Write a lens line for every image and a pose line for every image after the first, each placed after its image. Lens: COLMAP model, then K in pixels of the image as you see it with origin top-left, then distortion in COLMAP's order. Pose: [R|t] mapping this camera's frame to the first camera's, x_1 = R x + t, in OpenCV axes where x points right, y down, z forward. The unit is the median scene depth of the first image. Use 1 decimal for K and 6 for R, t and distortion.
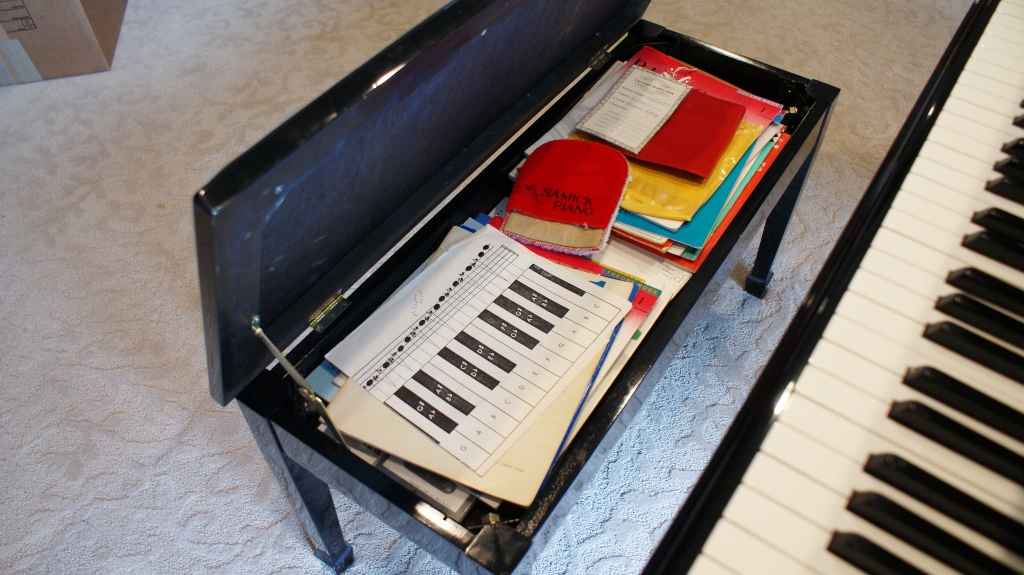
lens RADIAL K [[825.2, 0, 512.0], [0, 825.2, 287.5], [0, 0, 1]] dist [-0.179362, 0.171687]
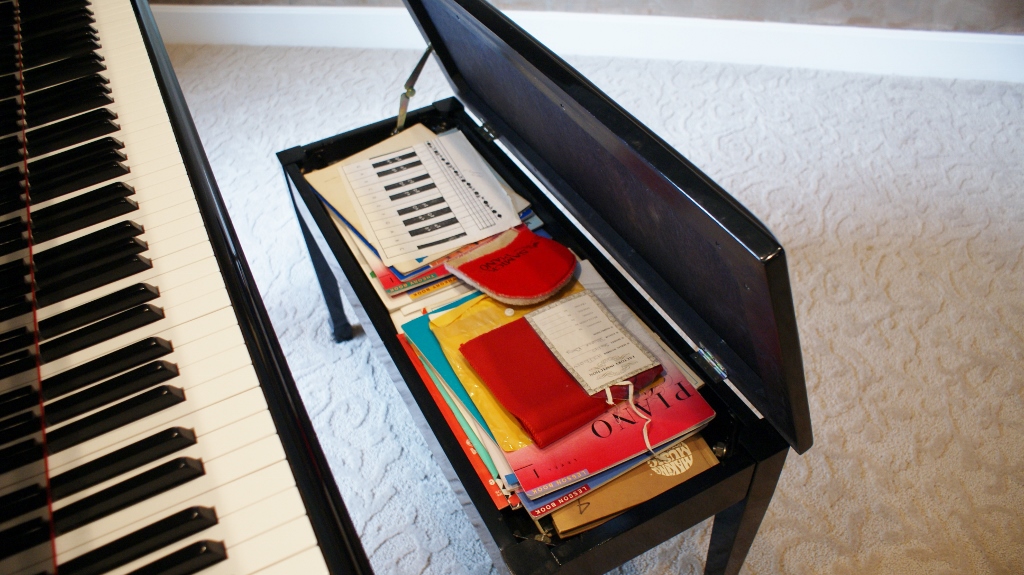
lens RADIAL K [[825.2, 0, 512.0], [0, 825.2, 287.5], [0, 0, 1]] dist [-0.179362, 0.171687]
pose [[-0.477396, 0.616318, -0.626295, 0.839802], [-0.620920, 0.267709, 0.736743, -0.988456], [0.621733, 0.740597, 0.254881, 0.807405]]
